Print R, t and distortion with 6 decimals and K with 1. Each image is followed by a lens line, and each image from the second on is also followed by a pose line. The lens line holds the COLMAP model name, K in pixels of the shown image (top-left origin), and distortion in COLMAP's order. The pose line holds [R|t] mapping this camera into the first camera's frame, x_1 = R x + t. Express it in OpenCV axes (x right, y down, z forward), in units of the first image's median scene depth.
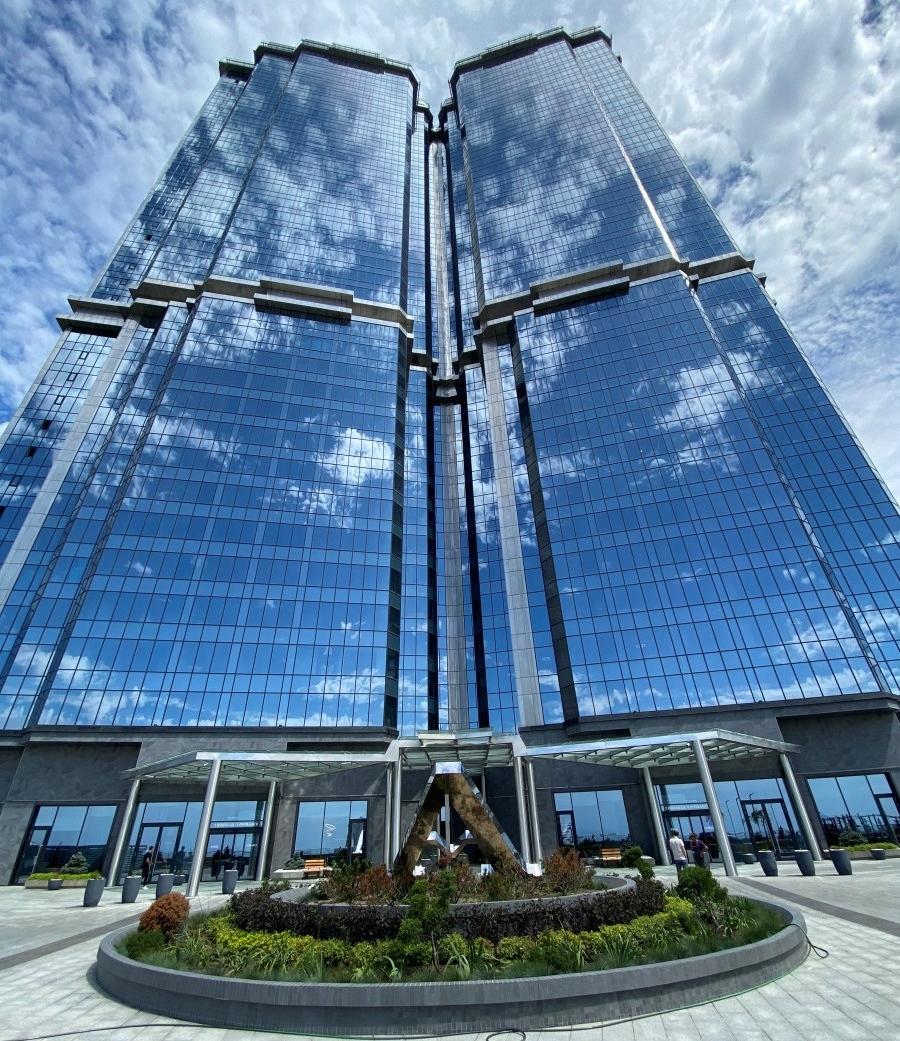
lens RADIAL K [[484.3, 0, 457.2], [0, 484.3, 545.3], [0, 0, 1]] dist [0.007239, -0.010142]
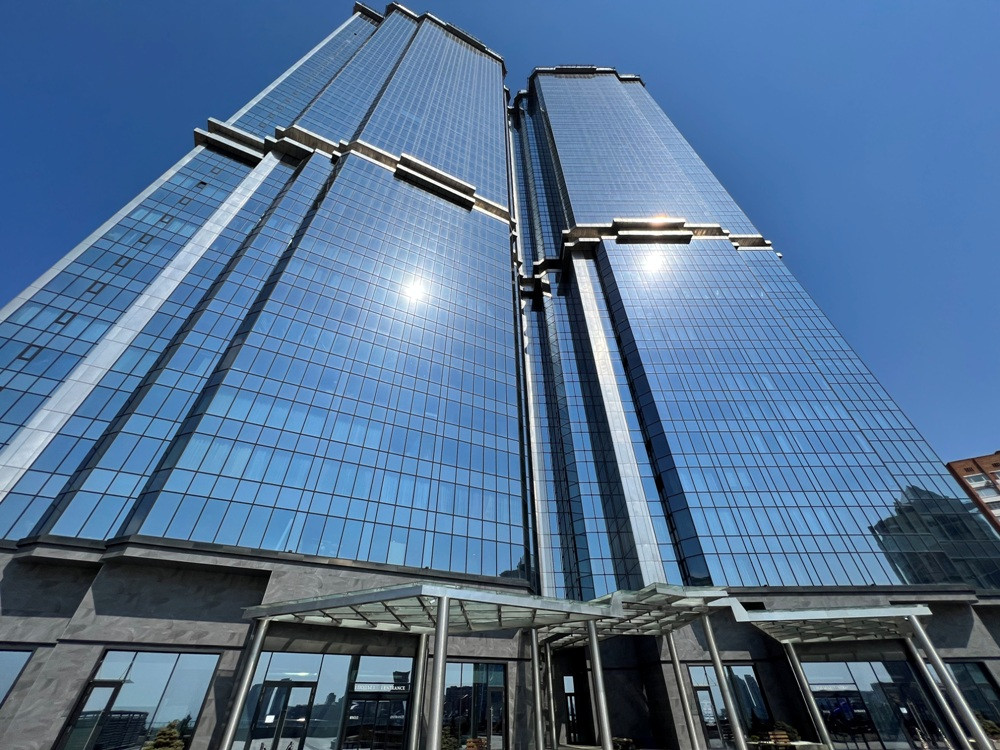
lens RADIAL K [[398.3, 0, 506.0], [0, 398.3, 374.4], [0, 0, 1]] dist [-0.001690, 0.001039]
pose [[0.968164, 0.179397, 0.174570, -0.412943], [-0.149096, 0.973480, -0.173512, 0.130714], [-0.201068, 0.141960, 0.969236, 0.207228]]
